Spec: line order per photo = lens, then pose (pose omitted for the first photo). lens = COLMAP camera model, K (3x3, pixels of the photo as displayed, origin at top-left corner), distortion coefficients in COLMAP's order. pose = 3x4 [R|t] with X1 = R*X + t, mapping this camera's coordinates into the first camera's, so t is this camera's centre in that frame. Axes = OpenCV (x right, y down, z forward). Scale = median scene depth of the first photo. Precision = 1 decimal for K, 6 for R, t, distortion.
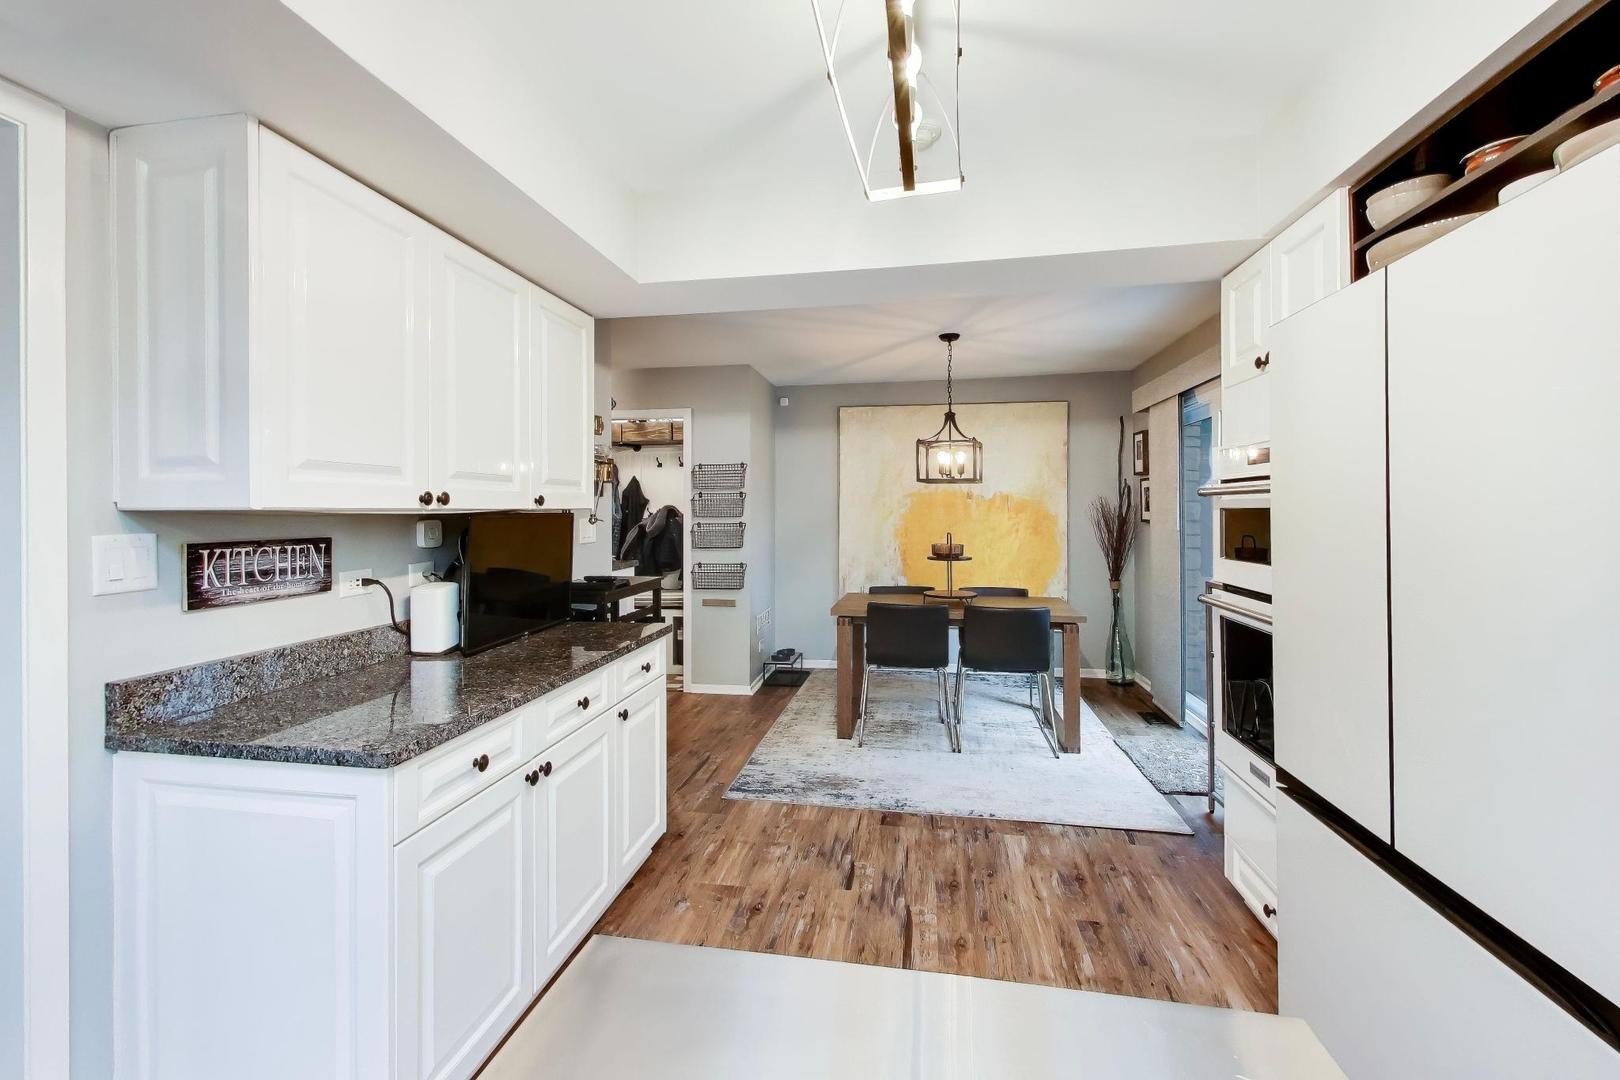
lens RADIAL K [[674.5, 0, 804.2], [0, 674.5, 513.5], [0, 0, 1]] dist [0.000827, -0.000010]
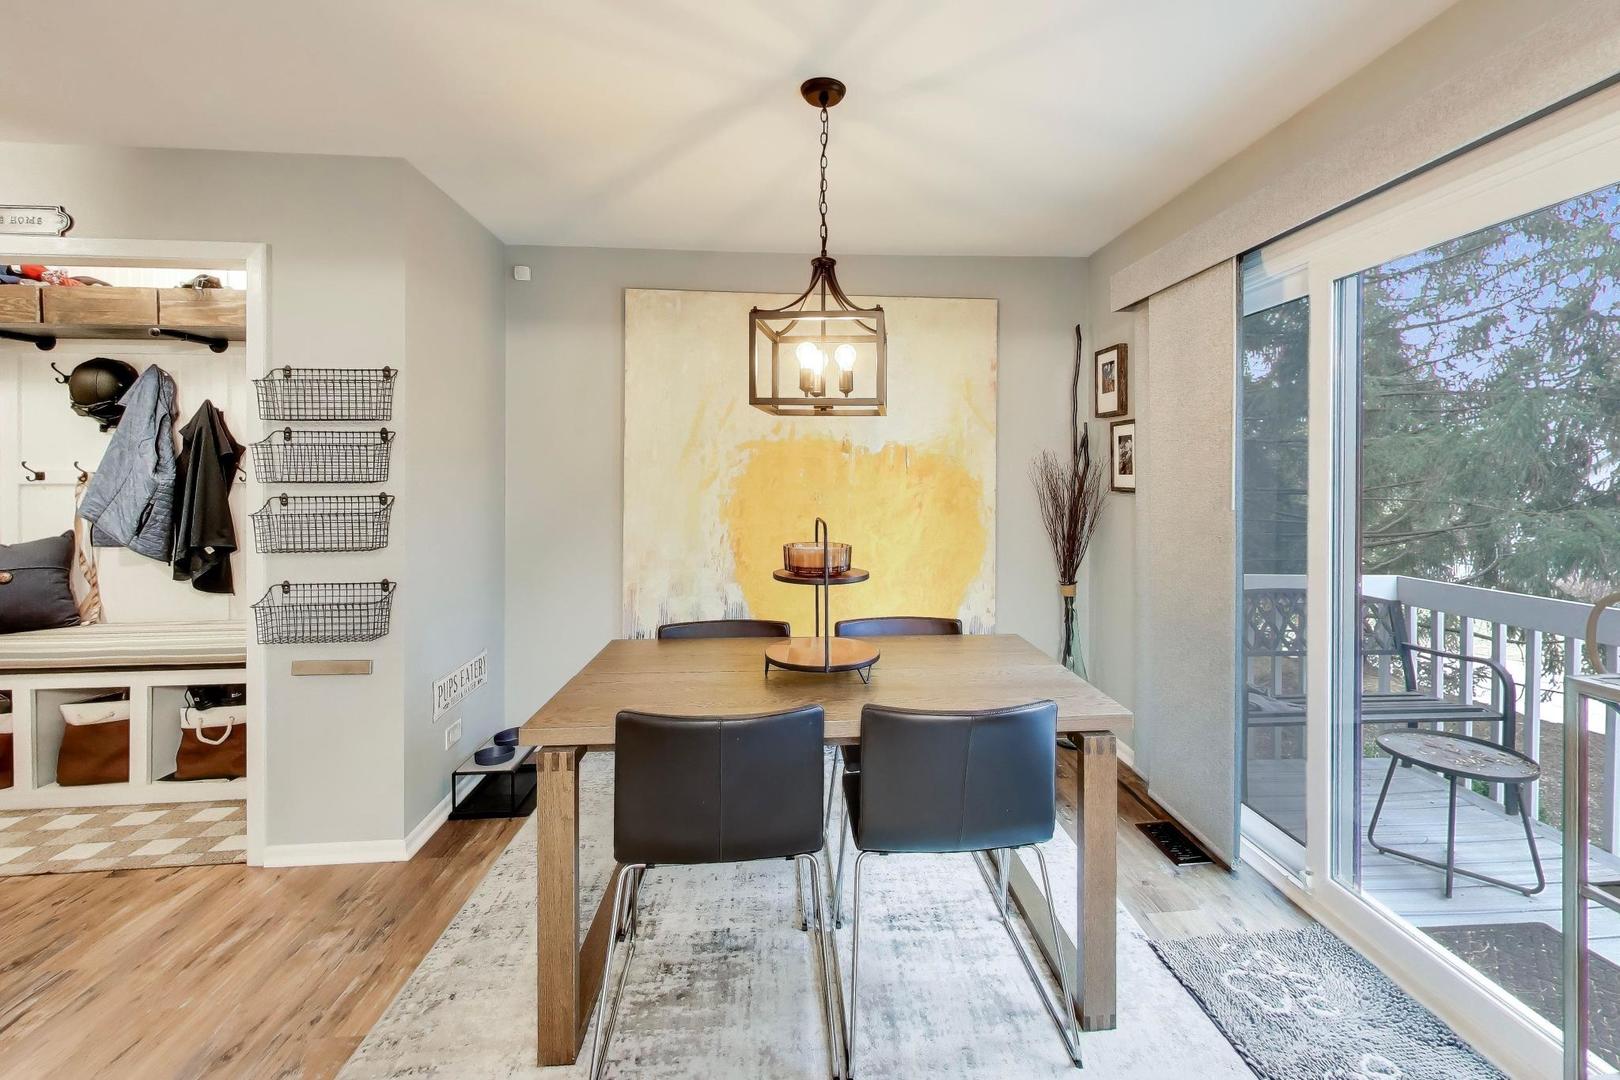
lens RADIAL K [[667.2, 0, 817.0], [0, 667.2, 479.9], [0, 0, 1]] dist [0.000053, -0.000043]
pose [[0.972425, 0.002574, 0.233201, 0.091299], [-0.003757, 0.999982, 0.004629, 0.000030], [-0.233185, -0.005378, 0.972418, 0.479106]]
